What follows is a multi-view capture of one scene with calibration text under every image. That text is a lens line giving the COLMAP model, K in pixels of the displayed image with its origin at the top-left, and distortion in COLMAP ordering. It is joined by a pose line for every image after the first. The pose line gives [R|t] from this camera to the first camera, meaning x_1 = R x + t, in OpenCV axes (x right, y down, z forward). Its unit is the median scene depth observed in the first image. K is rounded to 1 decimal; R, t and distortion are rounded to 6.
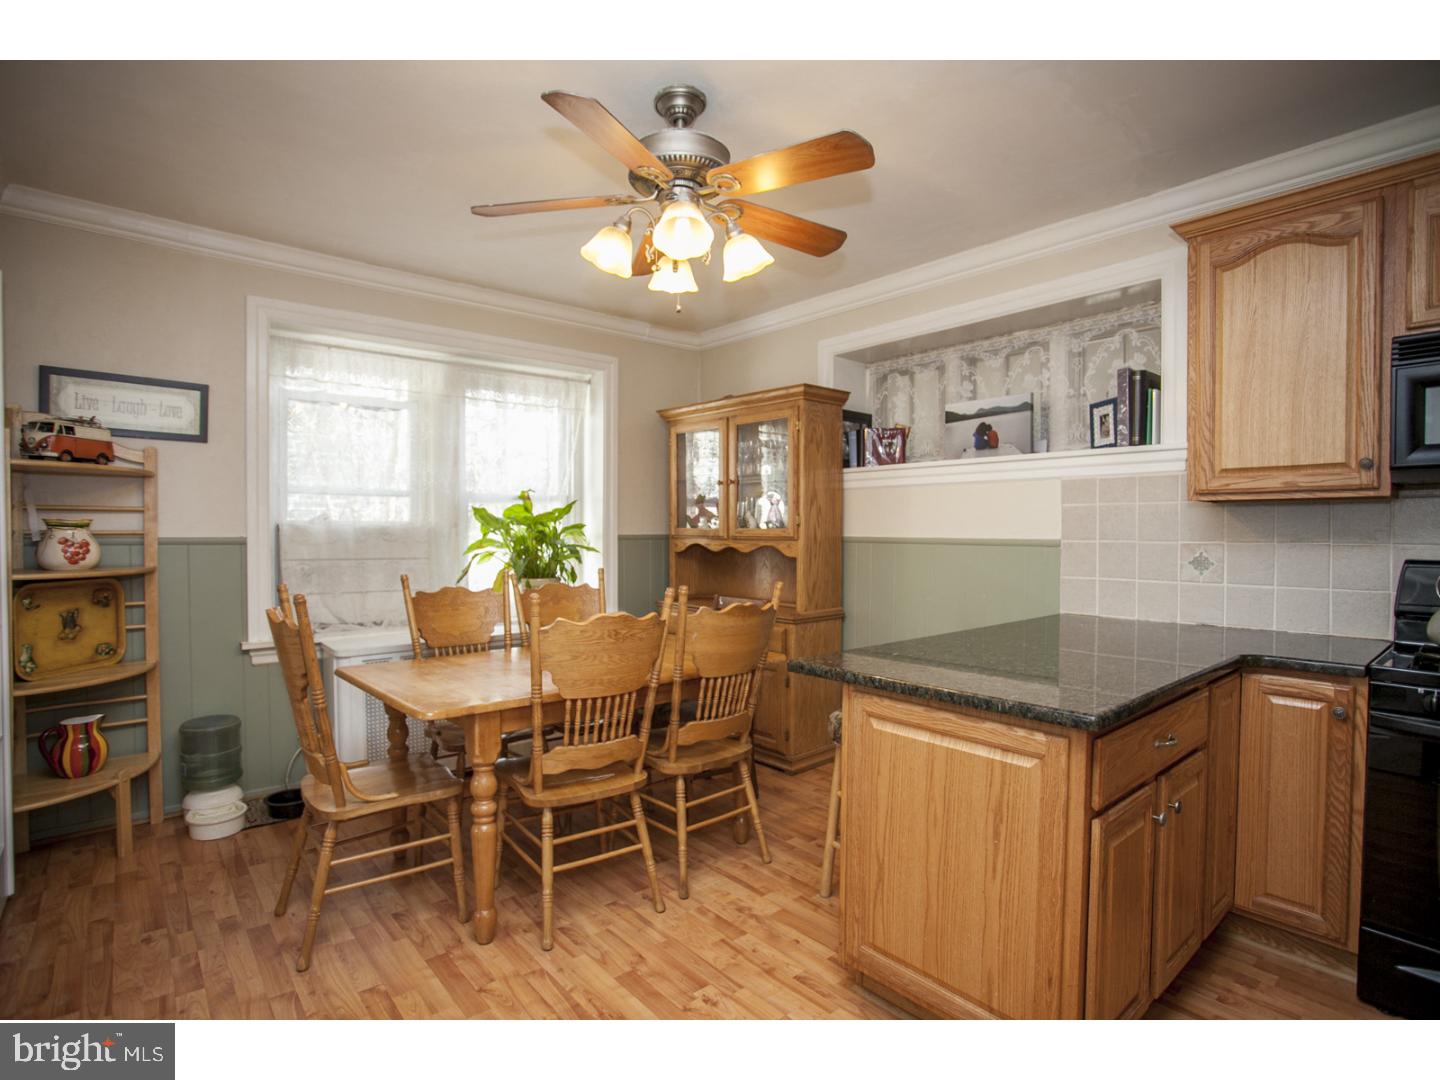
lens RADIAL K [[725.8, 0, 721.9], [0, 725.8, 540.6], [0, 0, 1]] dist [-0.048962, 0.012619]
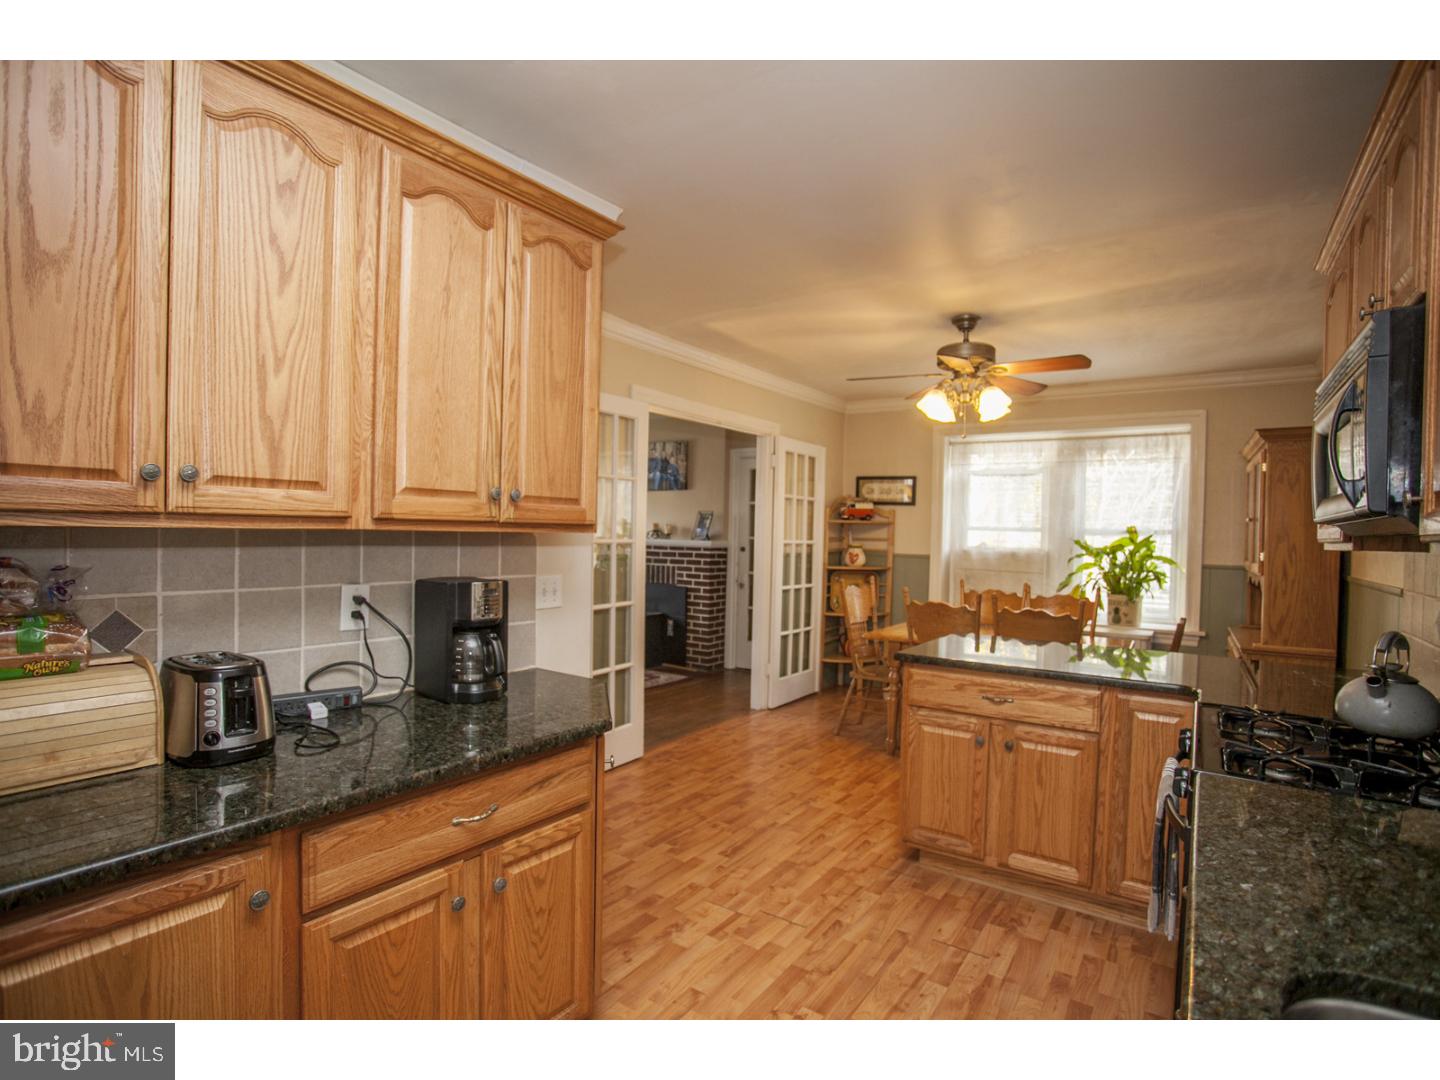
lens RADIAL K [[725.8, 0, 723.2], [0, 725.8, 545.2], [0, 0, 1]] dist [-0.048962, 0.012619]
pose [[0.251031, 0.022038, -0.967728, 1.231942], [-0.036580, 0.999243, 0.013266, -0.041128], [0.967288, 0.032070, 0.251647, -0.014762]]
